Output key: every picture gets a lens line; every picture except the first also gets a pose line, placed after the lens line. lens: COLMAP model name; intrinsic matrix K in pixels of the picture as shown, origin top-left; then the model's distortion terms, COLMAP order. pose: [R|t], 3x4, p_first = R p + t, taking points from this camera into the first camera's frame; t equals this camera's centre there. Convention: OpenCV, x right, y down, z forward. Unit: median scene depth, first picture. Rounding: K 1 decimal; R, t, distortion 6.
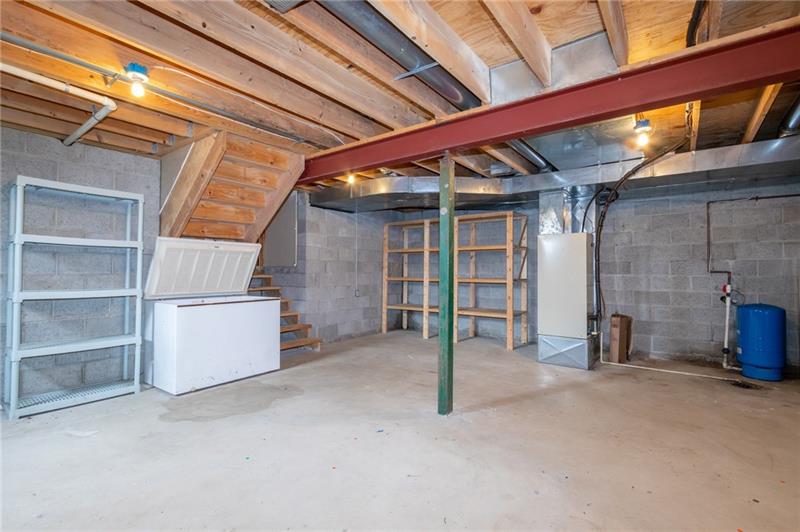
lens RADIAL K [[368.1, 0, 395.0], [0, 368.1, 267.3], [0, 0, 1]] dist [0.013806, -0.003122]
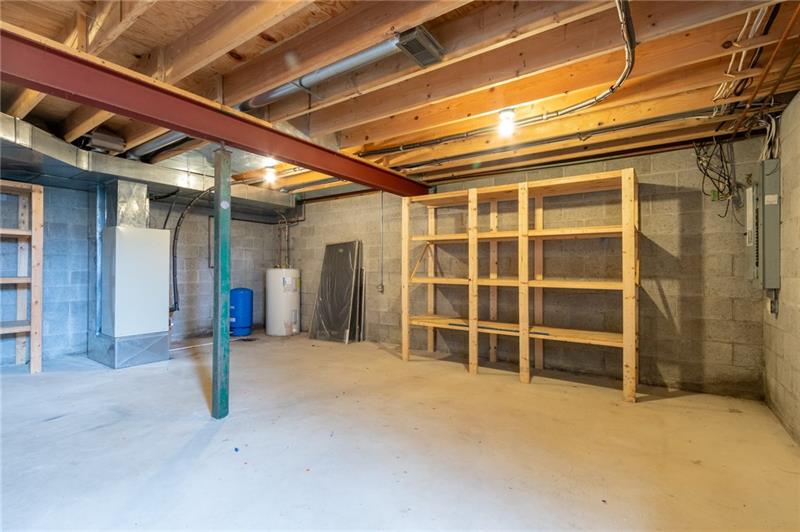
lens RADIAL K [[368.1, 0, 394.7], [0, 368.1, 265.6], [0, 0, 1]] dist [0.013806, -0.003122]
pose [[-0.020514, 0.000205, 0.999790, -0.625275], [-0.022100, 0.999756, -0.000659, -0.009939], [-0.999545, -0.022109, -0.020505, 0.417302]]
